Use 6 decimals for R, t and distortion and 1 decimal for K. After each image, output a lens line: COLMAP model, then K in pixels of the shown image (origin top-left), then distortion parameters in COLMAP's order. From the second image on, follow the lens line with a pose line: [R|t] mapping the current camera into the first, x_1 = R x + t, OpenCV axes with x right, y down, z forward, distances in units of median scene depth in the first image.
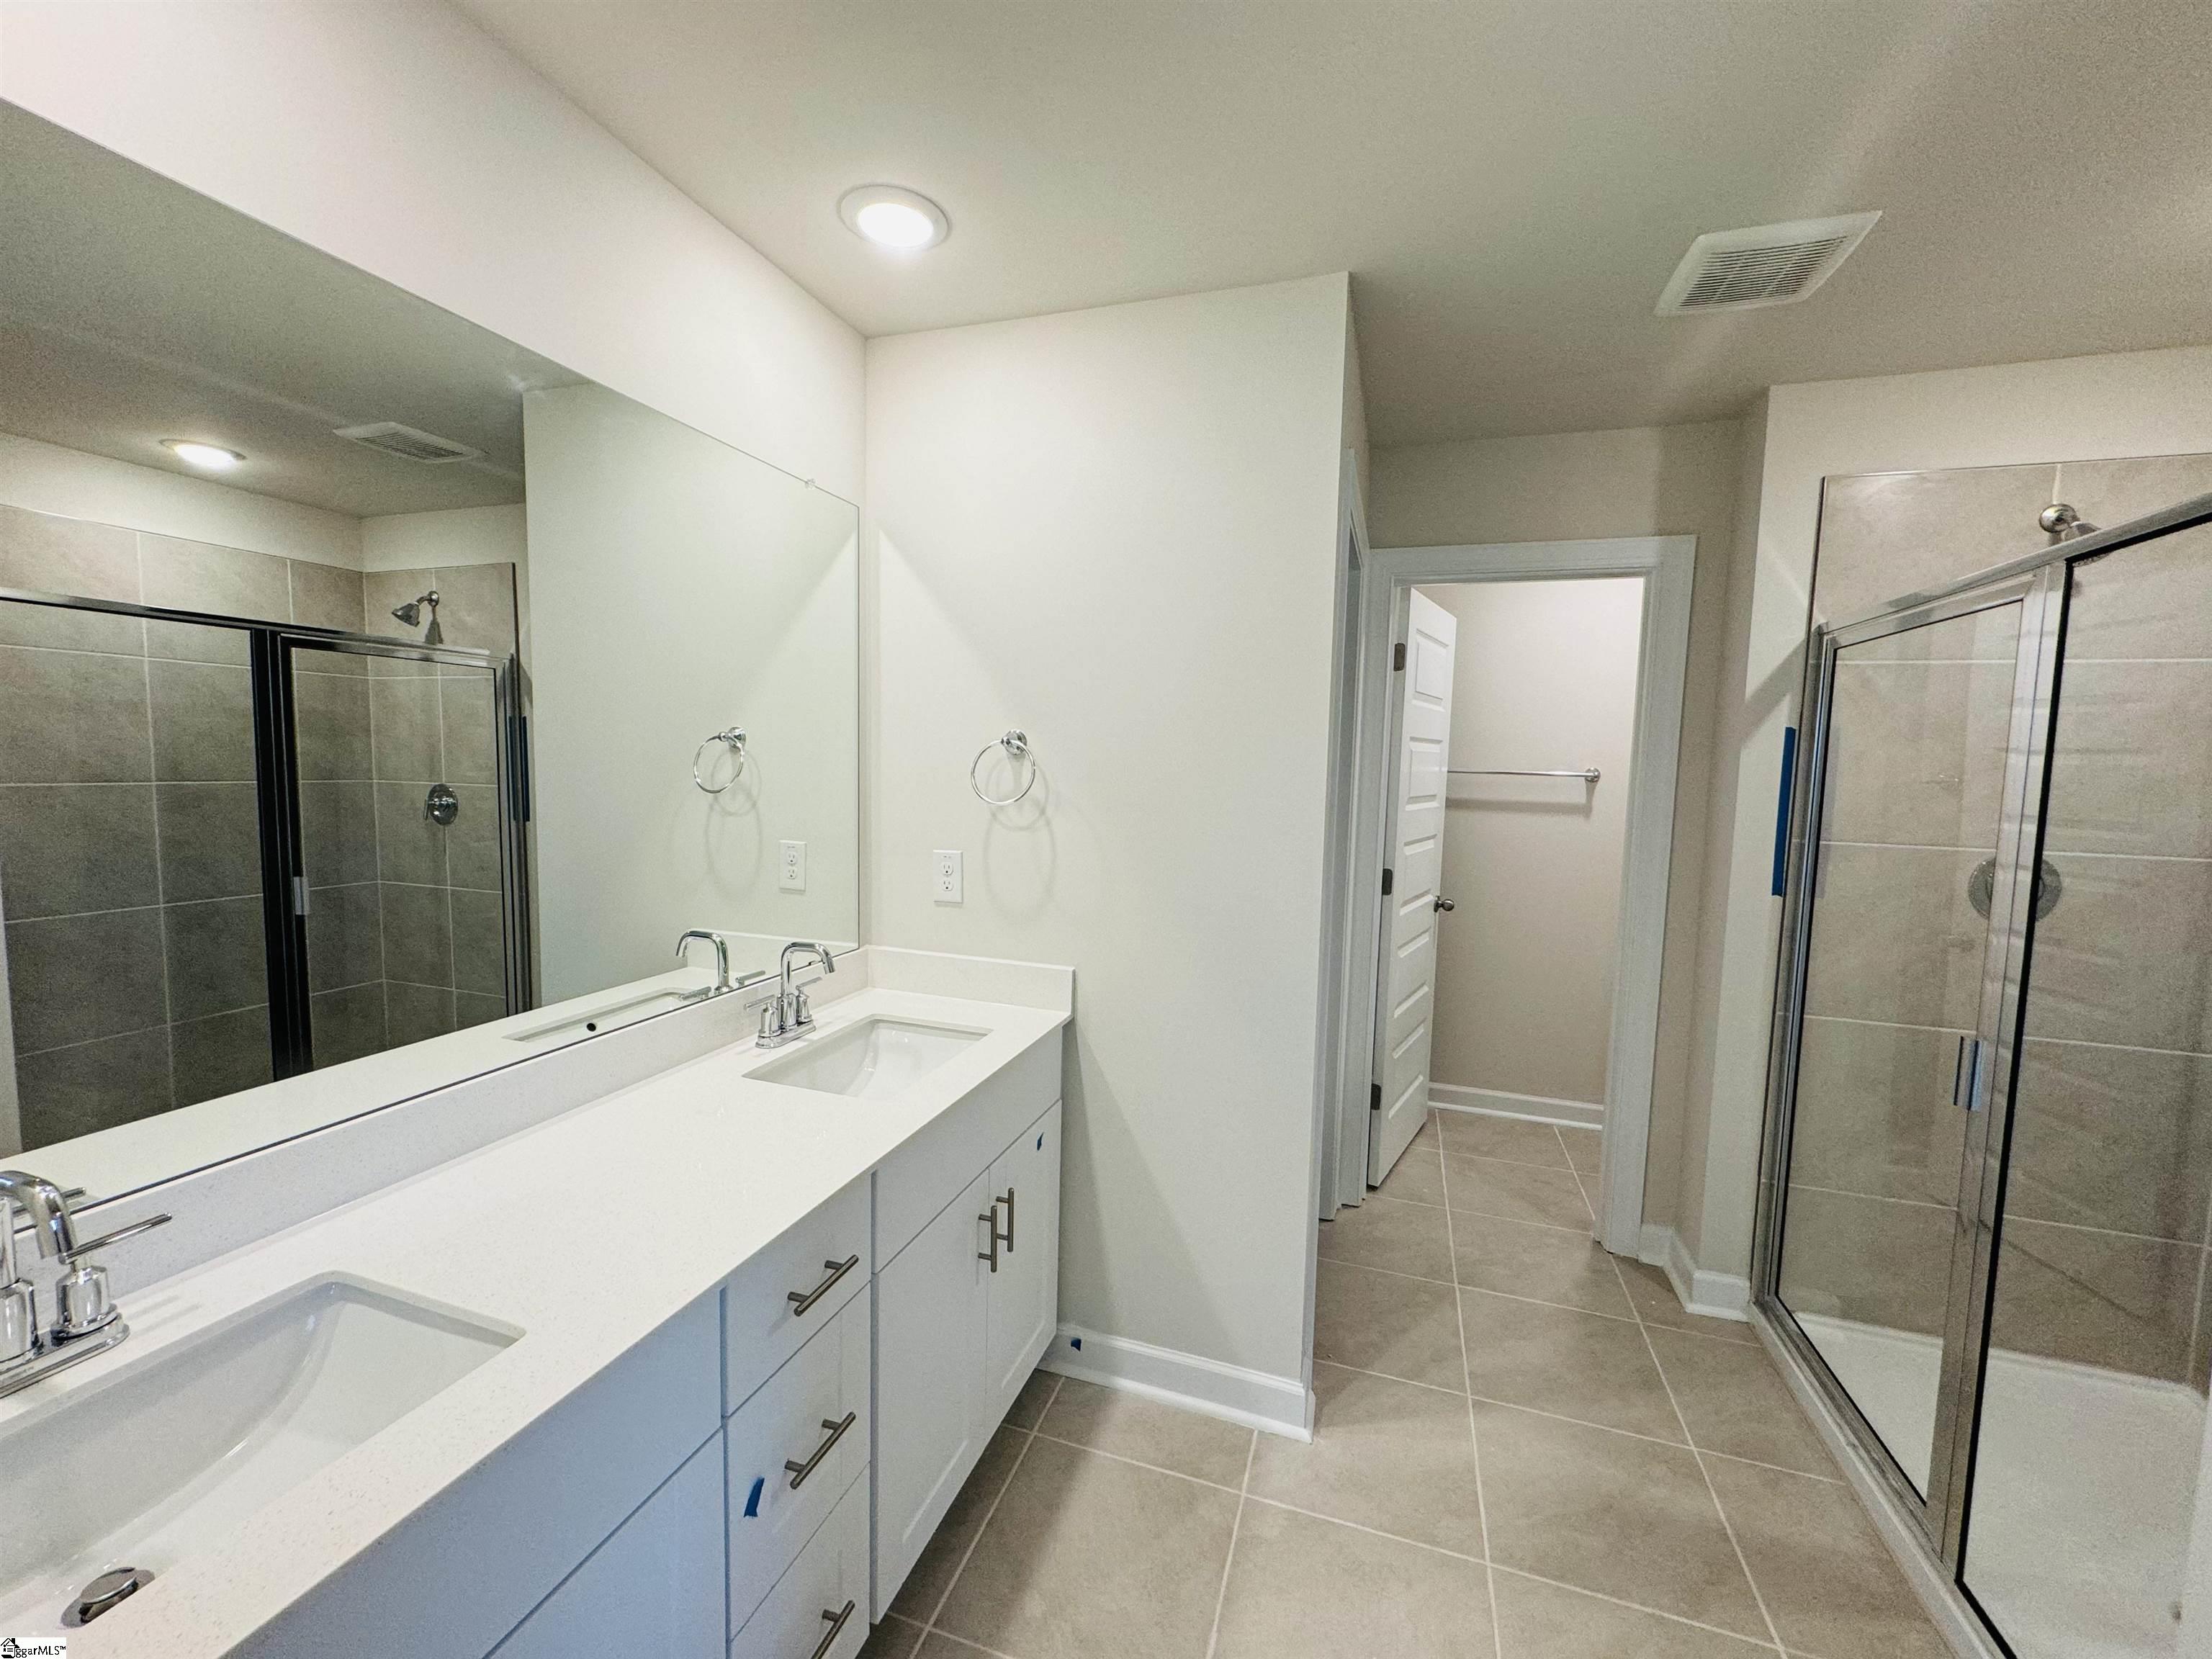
lens RADIAL K [[875.5, 0, 1107.7], [0, 875.5, 832.4], [0, 0, 1]] dist [0.000888, -0.000040]
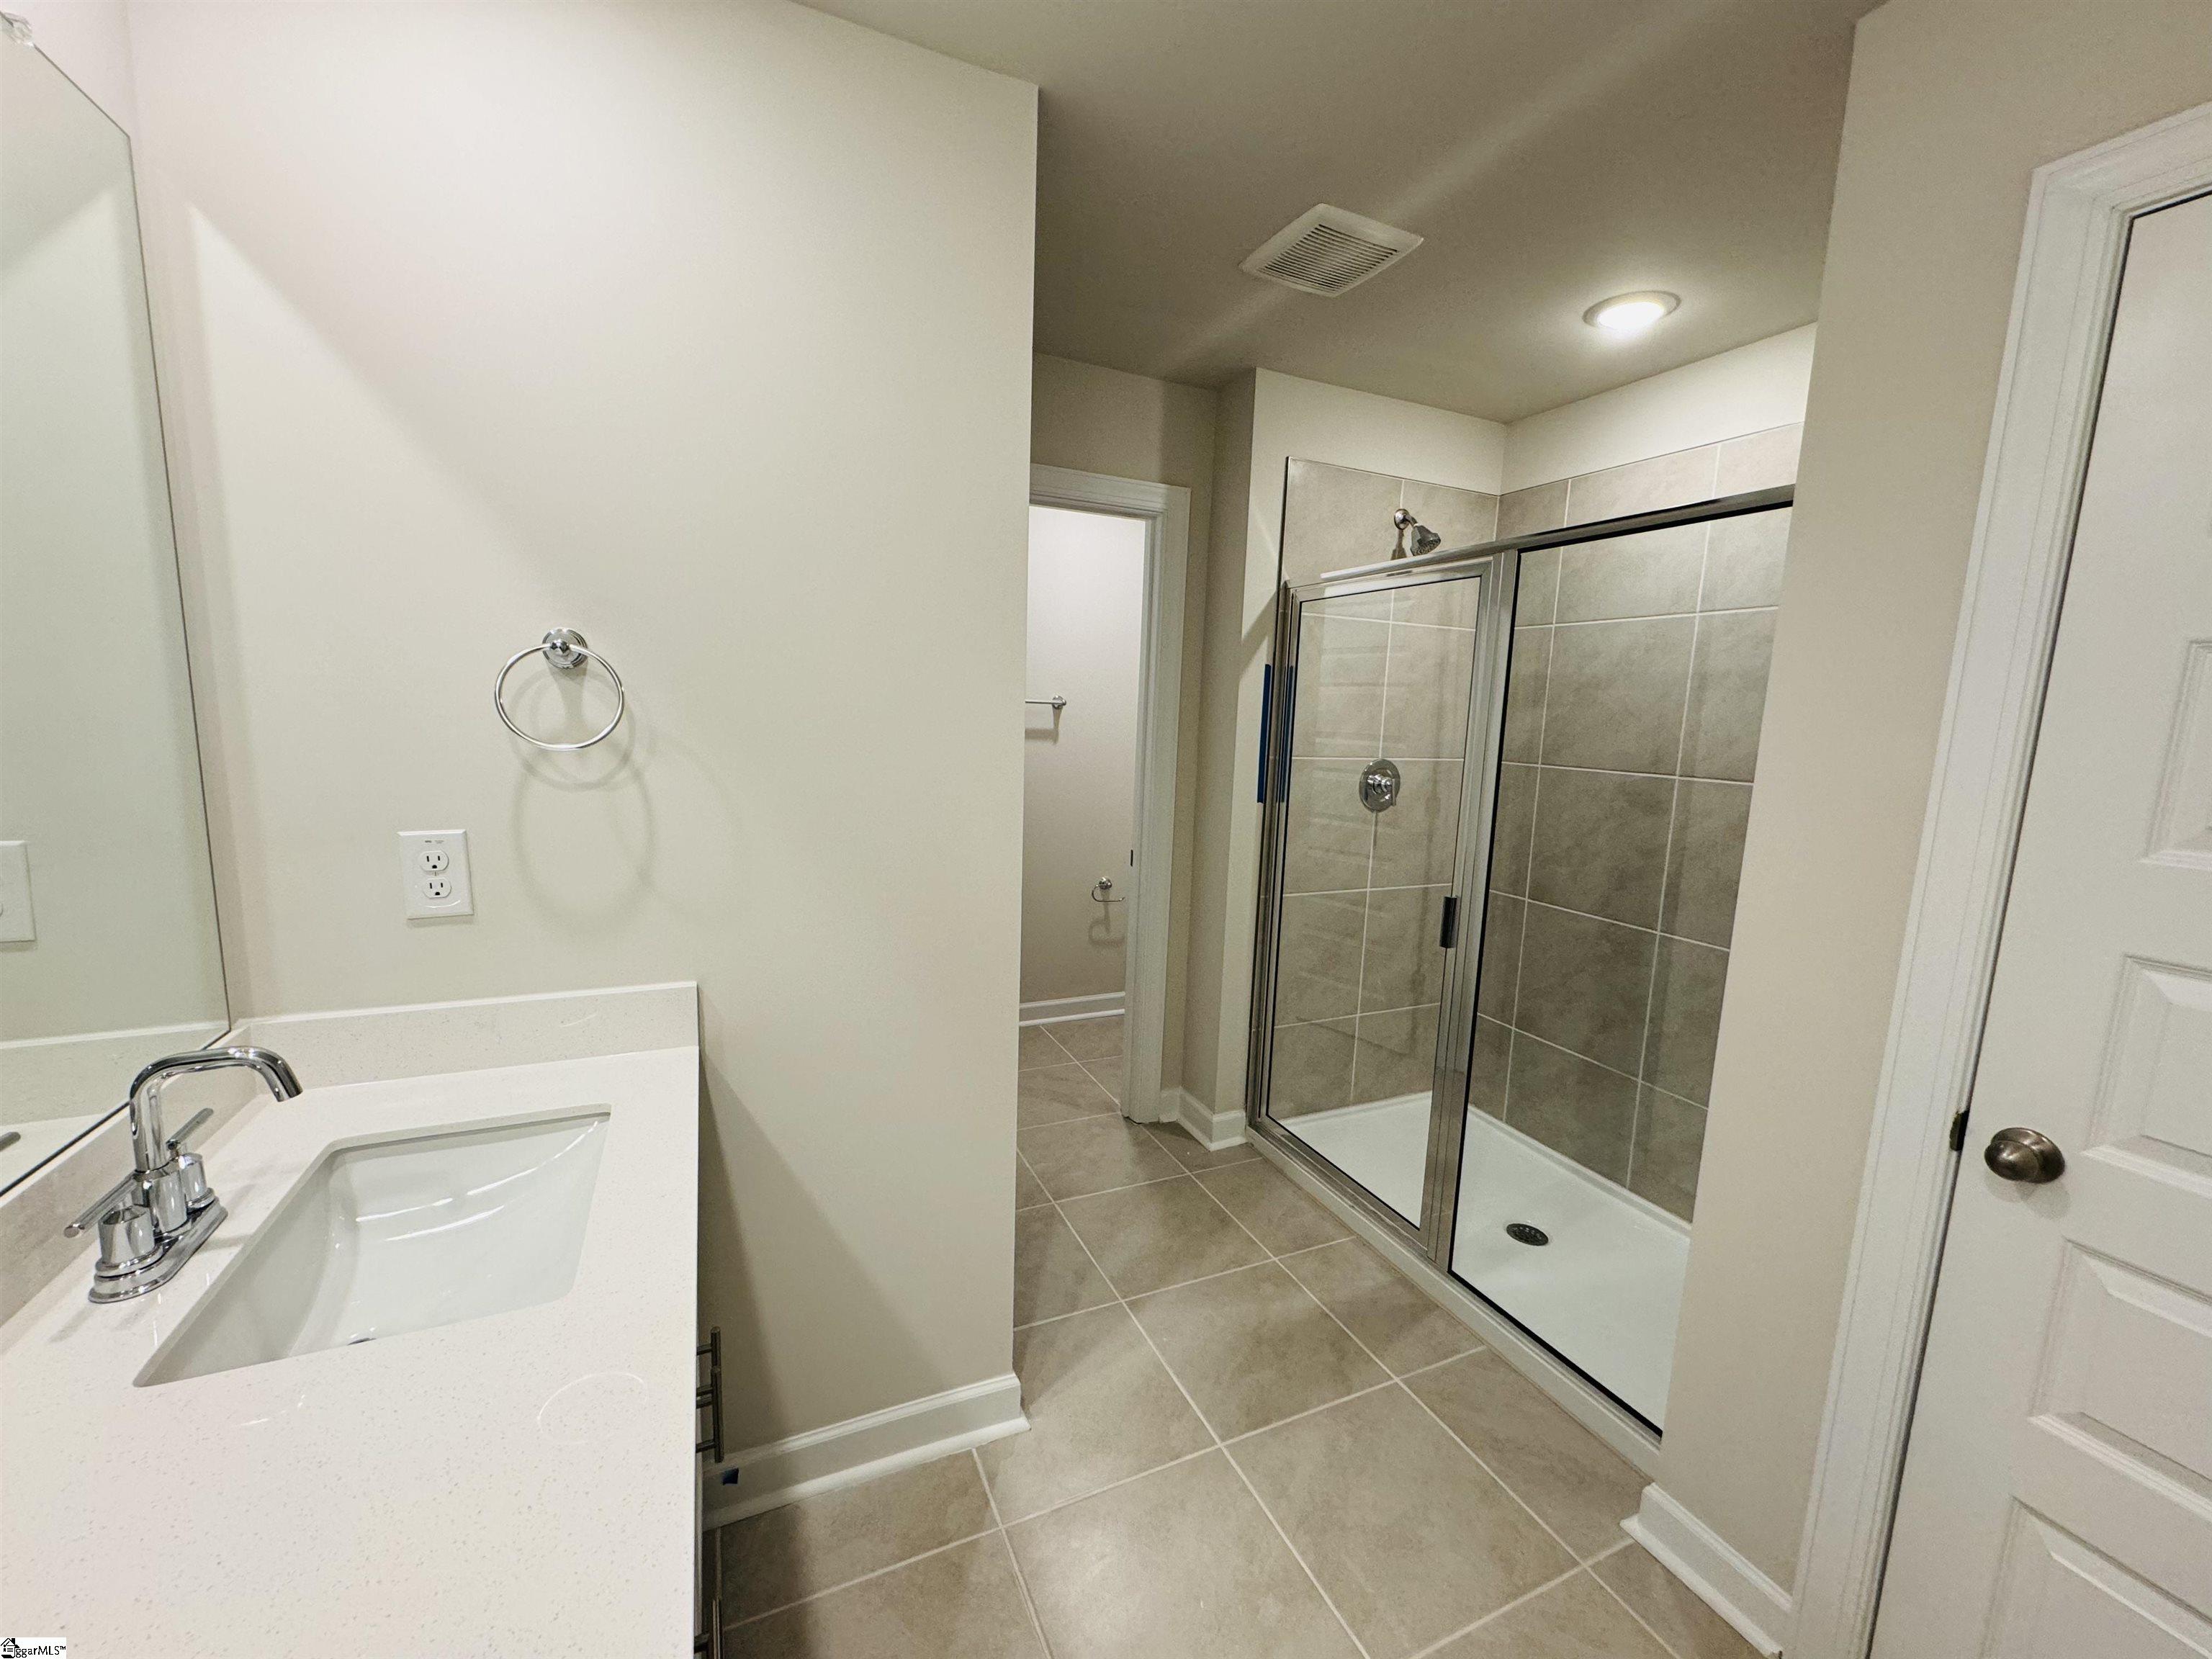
lens RADIAL K [[875.5, 0, 1105.3], [0, 875.5, 831.0], [0, 0, 1]] dist [0.000888, -0.000040]
pose [[0.734110, -0.095681, 0.672256, -0.252037], [0.039505, 0.994364, 0.098387, -0.019476], [-0.677881, -0.045669, 0.733752, 0.271117]]
